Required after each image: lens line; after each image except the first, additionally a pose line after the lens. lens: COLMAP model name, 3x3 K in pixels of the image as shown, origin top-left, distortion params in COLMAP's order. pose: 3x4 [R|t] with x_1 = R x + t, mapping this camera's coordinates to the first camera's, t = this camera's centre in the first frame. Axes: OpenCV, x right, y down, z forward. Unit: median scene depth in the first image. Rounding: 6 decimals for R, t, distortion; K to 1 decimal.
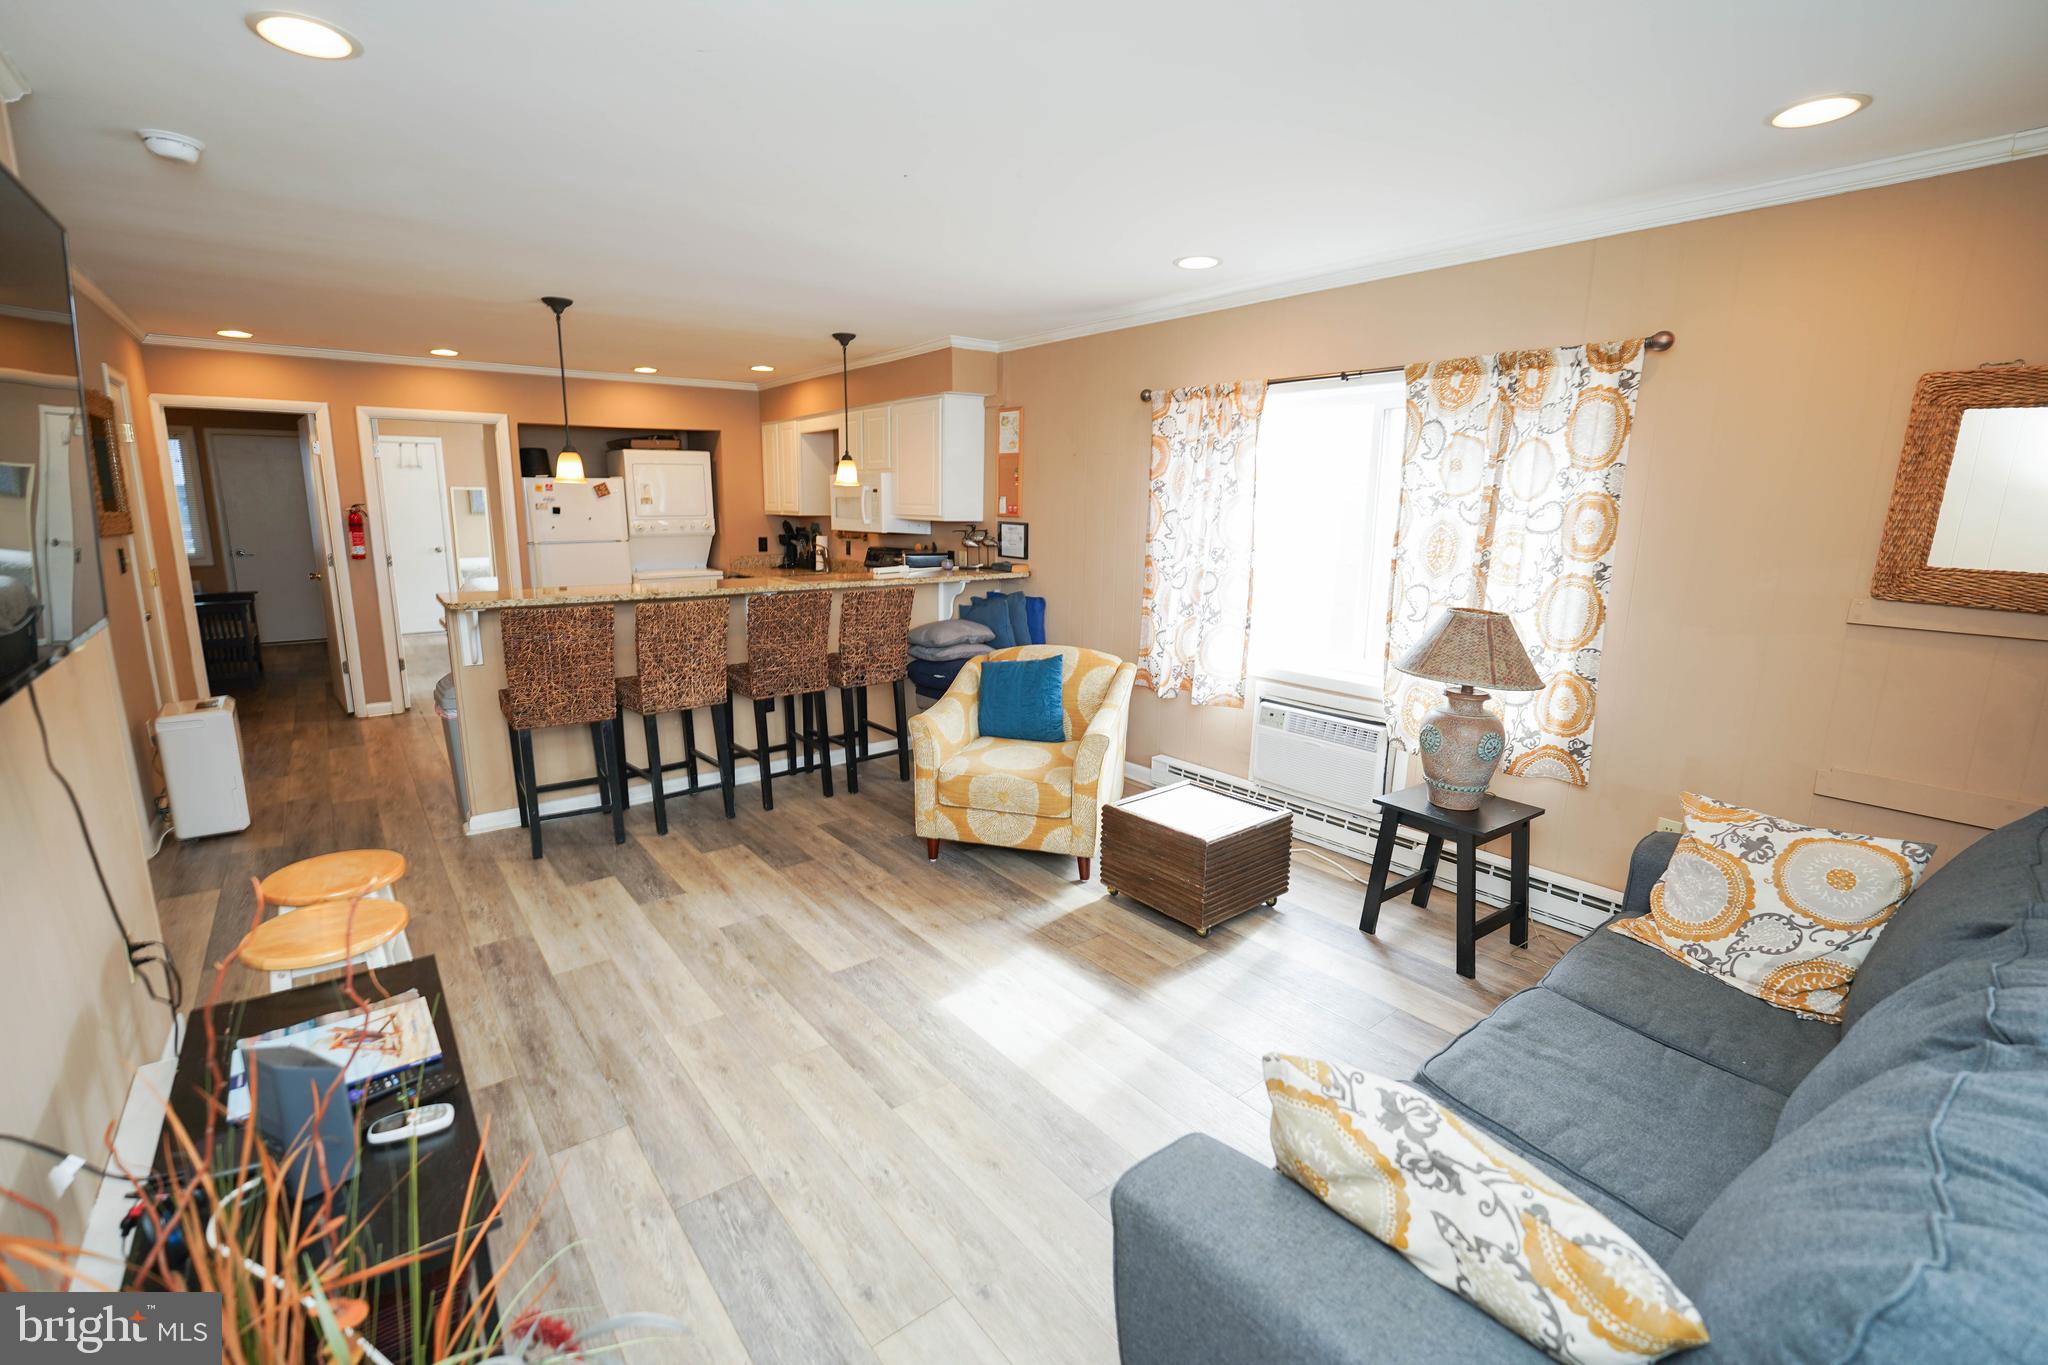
lens RADIAL K [[889.4, 0, 1005.8], [0, 889.4, 685.9], [0, 0, 1]] dist [-0.020789, 0.001270]
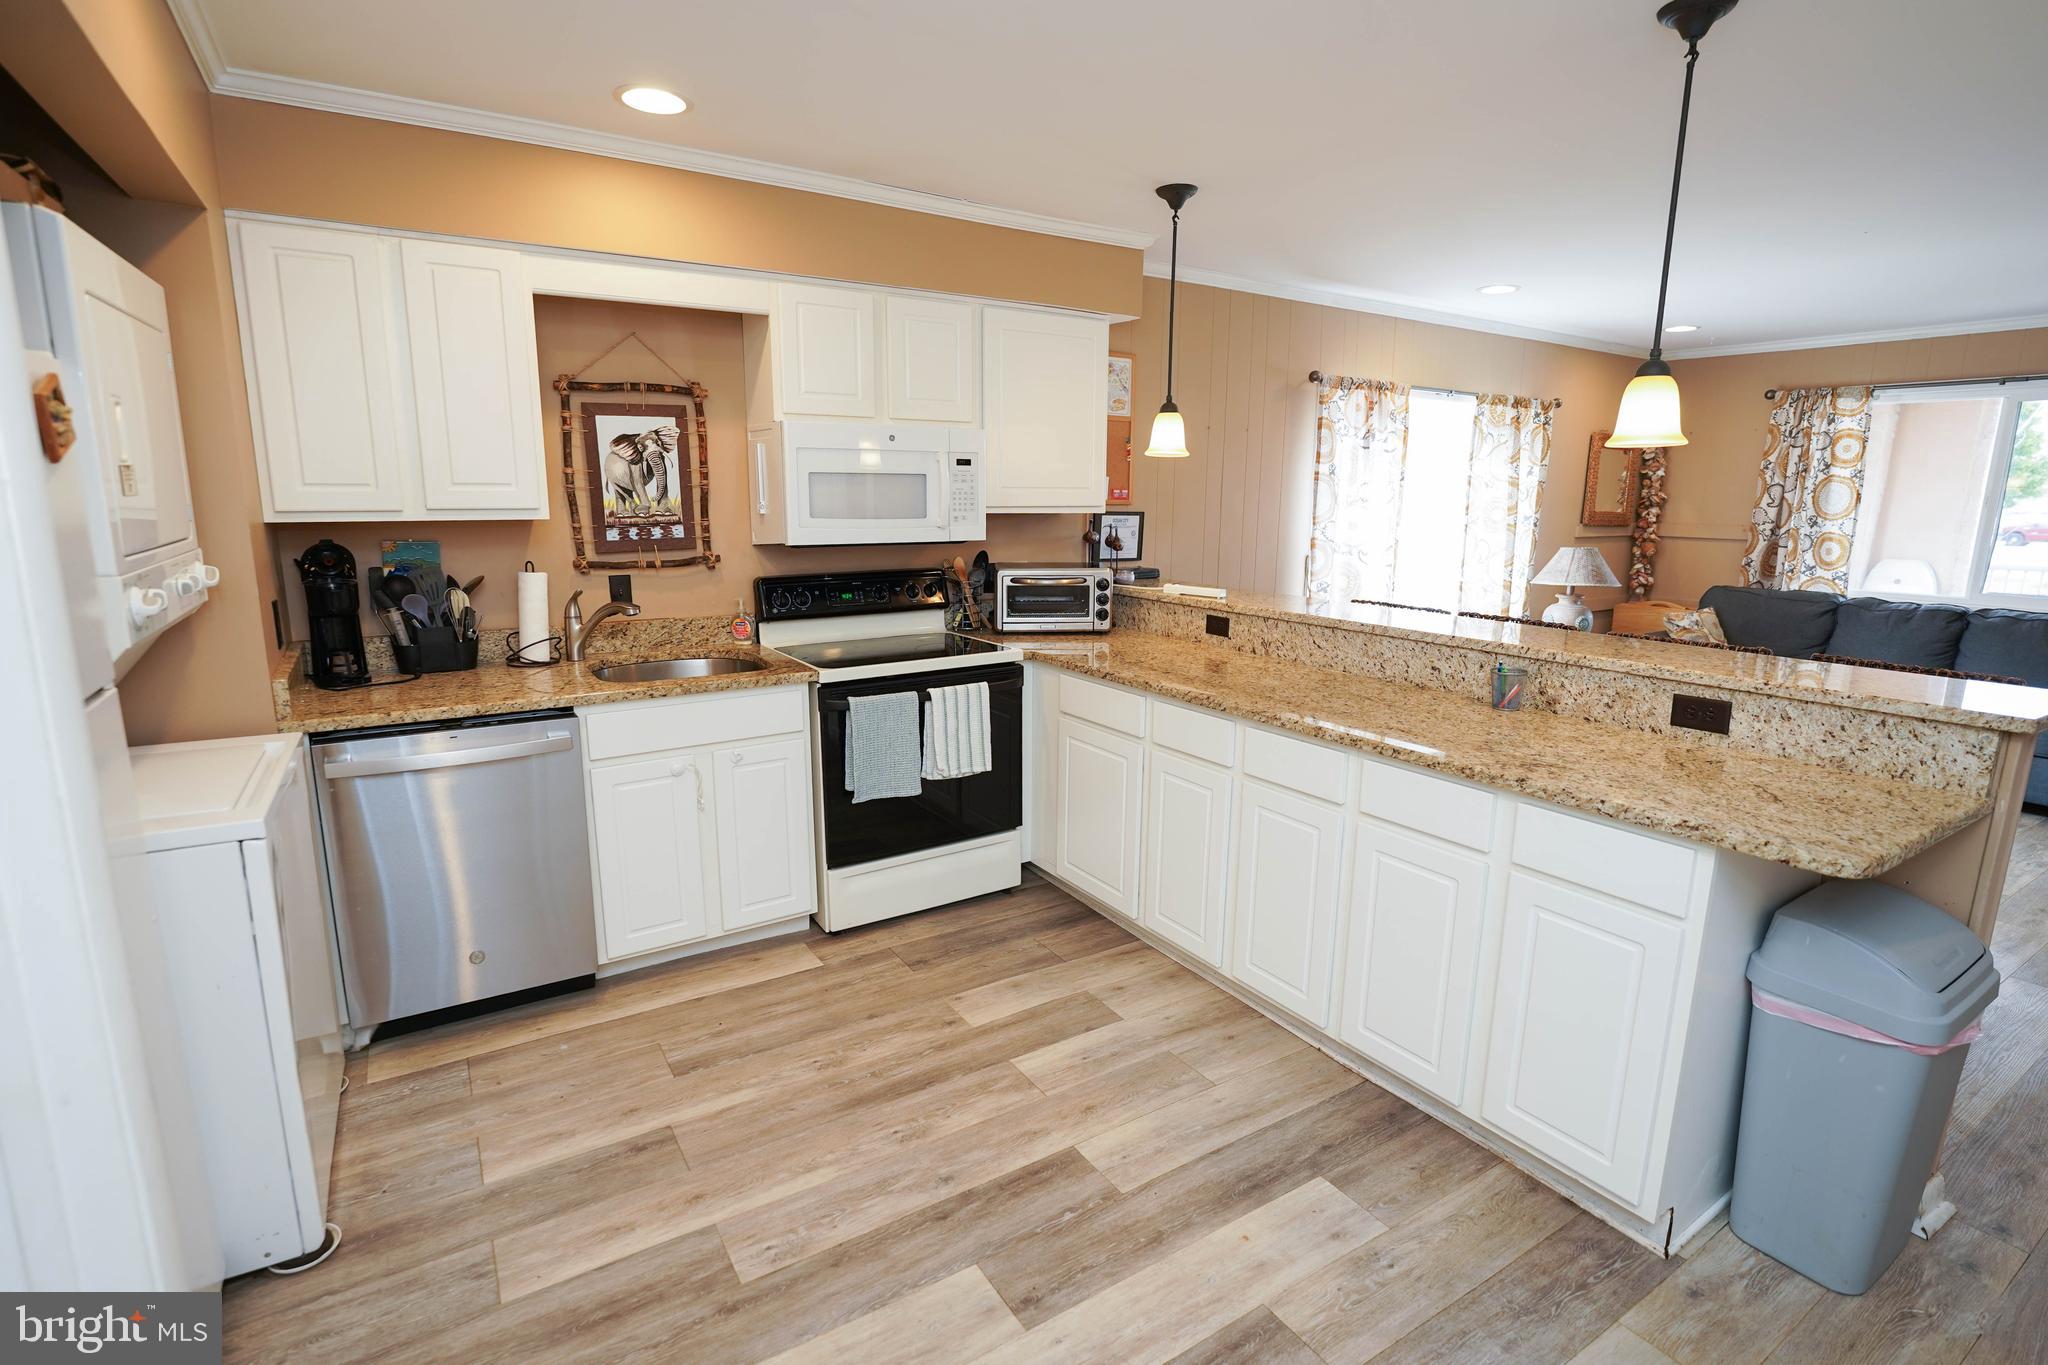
lens RADIAL K [[944.8, 0, 1025.6], [0, 944.8, 673.5], [0, 0, 1]] dist [-0.005843, -0.000118]
pose [[0.099954, -0.203032, 0.974057, -1.118254], [0.192928, 0.964335, 0.181208, -0.304365], [-0.976109, 0.169810, 0.135560, 1.428606]]
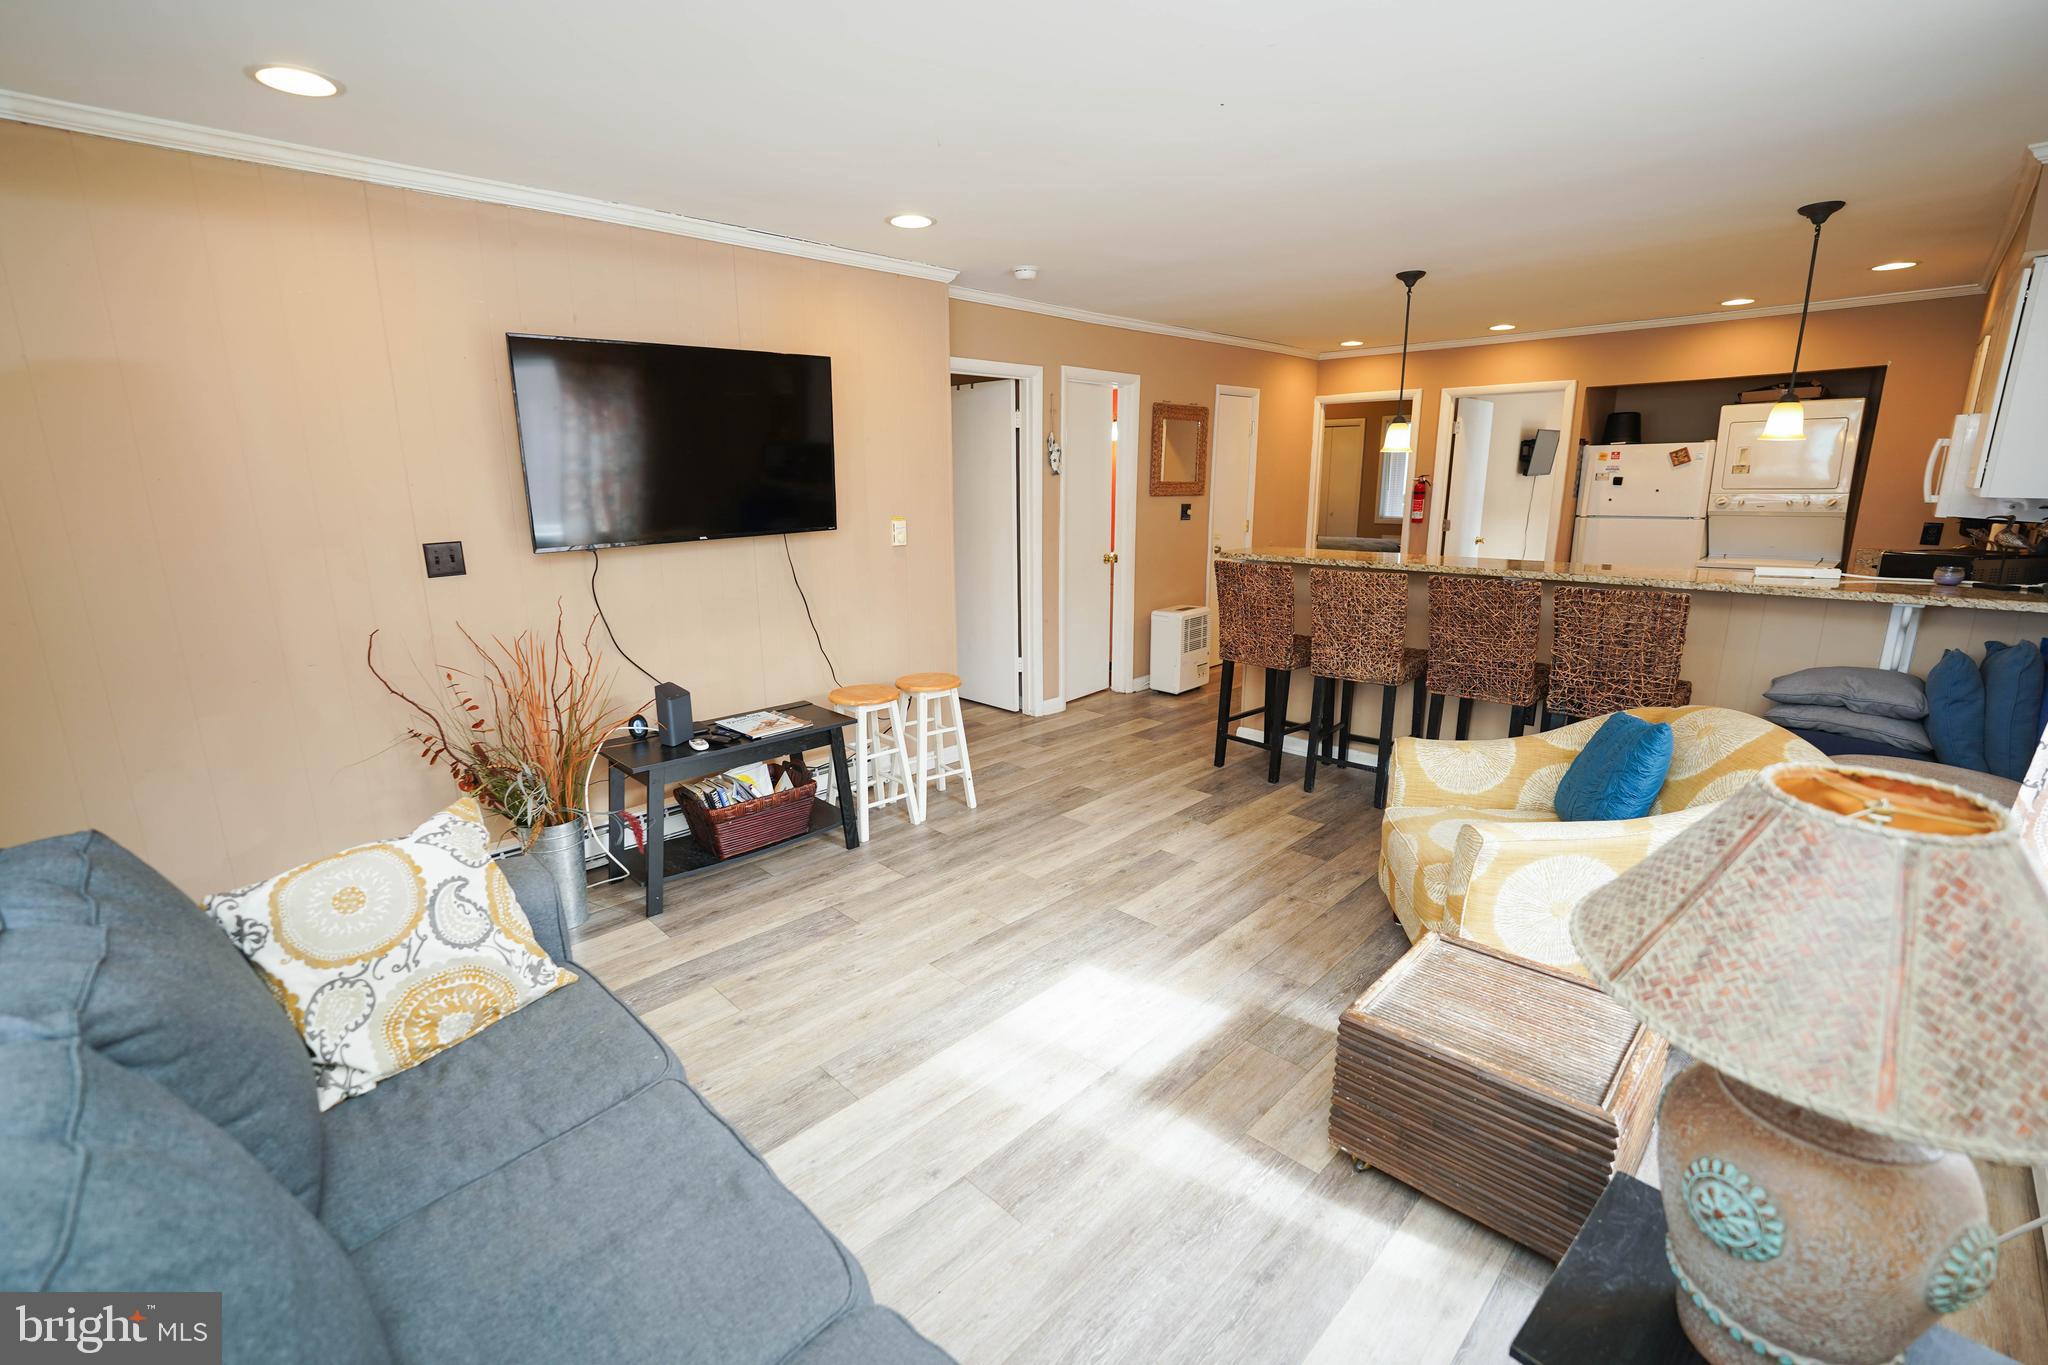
lens RADIAL K [[889.4, 0, 1009.7], [0, 889.4, 685.4], [0, 0, 1]] dist [-0.020789, 0.001270]
pose [[0.104503, 0.214464, -0.971125, 0.587676], [-0.187705, 0.963175, 0.192510, -0.091409], [0.976650, 0.162167, 0.140911, 0.509638]]
